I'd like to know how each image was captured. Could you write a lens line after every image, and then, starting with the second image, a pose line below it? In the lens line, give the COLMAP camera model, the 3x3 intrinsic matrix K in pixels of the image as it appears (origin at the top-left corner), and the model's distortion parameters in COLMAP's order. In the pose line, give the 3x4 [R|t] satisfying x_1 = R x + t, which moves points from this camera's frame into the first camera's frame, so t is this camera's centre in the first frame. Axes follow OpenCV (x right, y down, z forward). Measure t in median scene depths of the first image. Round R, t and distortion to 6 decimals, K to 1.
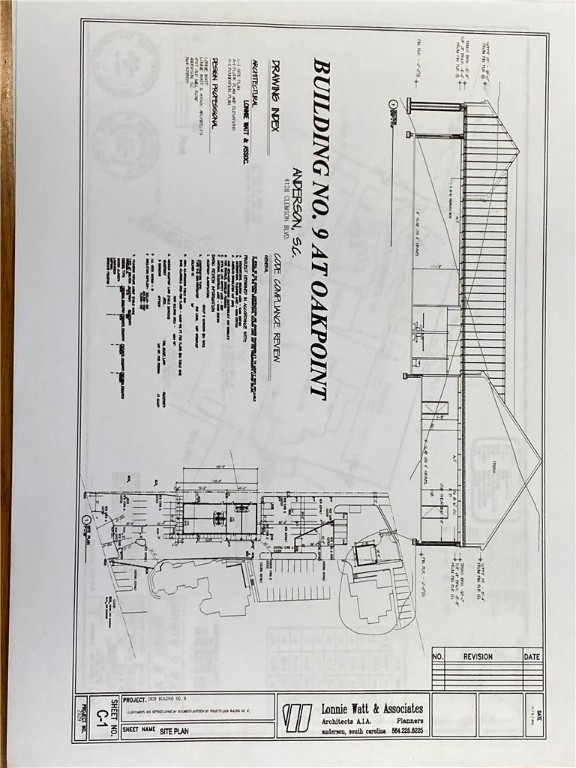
lens RADIAL K [[1165.3, 0, 288.0], [0, 1165.3, 383.4], [0, 0, 1]] dist [0.019953, 0.000000]
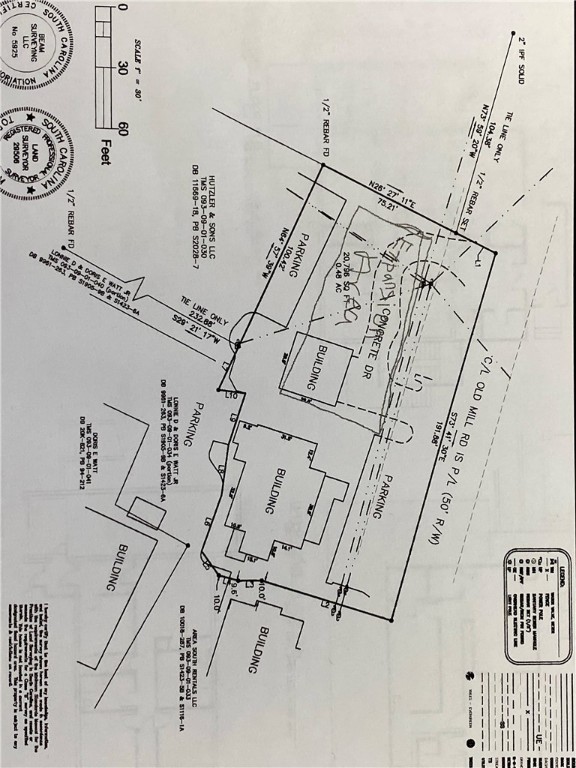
lens RADIAL K [[1165.3, 0, 288.0], [0, 1165.3, 384.5], [0, 0, 1]] dist [0.019953, 0.000000]
pose [[0.999971, -0.007516, -0.001239, 0.023901], [0.007506, 0.999942, -0.007685, -0.052916], [0.001297, 0.007675, 0.999970, 0.270418]]
